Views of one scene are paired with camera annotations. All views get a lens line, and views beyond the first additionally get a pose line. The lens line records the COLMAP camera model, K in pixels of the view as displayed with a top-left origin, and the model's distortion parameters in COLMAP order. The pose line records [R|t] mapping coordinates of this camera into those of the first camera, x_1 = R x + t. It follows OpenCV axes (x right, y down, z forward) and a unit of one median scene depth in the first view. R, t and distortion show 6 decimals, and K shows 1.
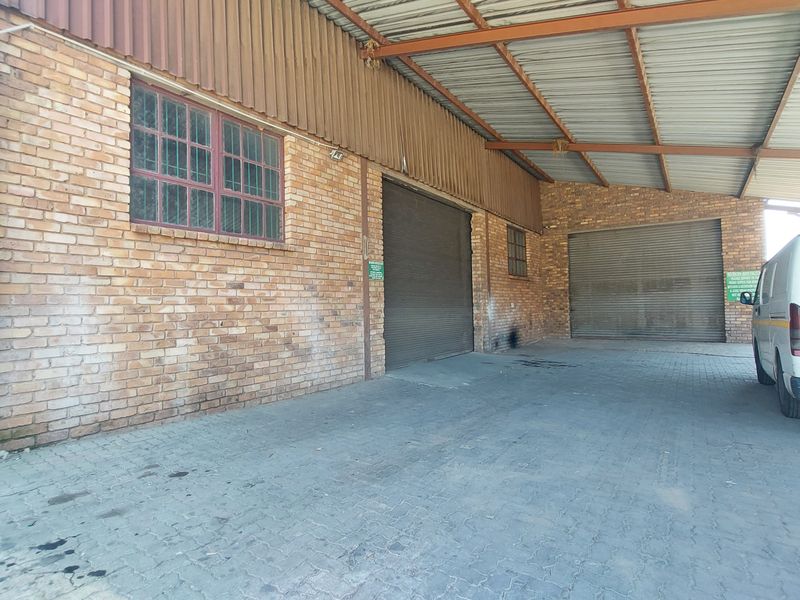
lens RADIAL K [[430.4, 0, 400.0], [0, 430.4, 300.0], [0, 0, 1]] dist [-0.001069, -0.000410]
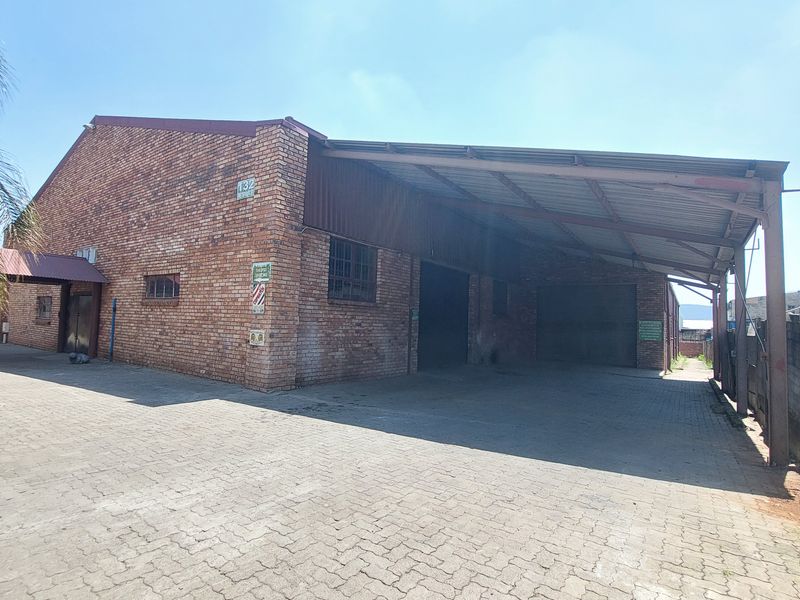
lens RADIAL K [[430.4, 0, 400.0], [0, 430.4, 300.0], [0, 0, 1]] dist [-0.001069, -0.000410]
pose [[0.998466, 0.054889, 0.007213, -0.194489], [-0.054605, 0.997894, -0.035006, -0.091386], [-0.009120, 0.034558, 0.999361, -1.163029]]
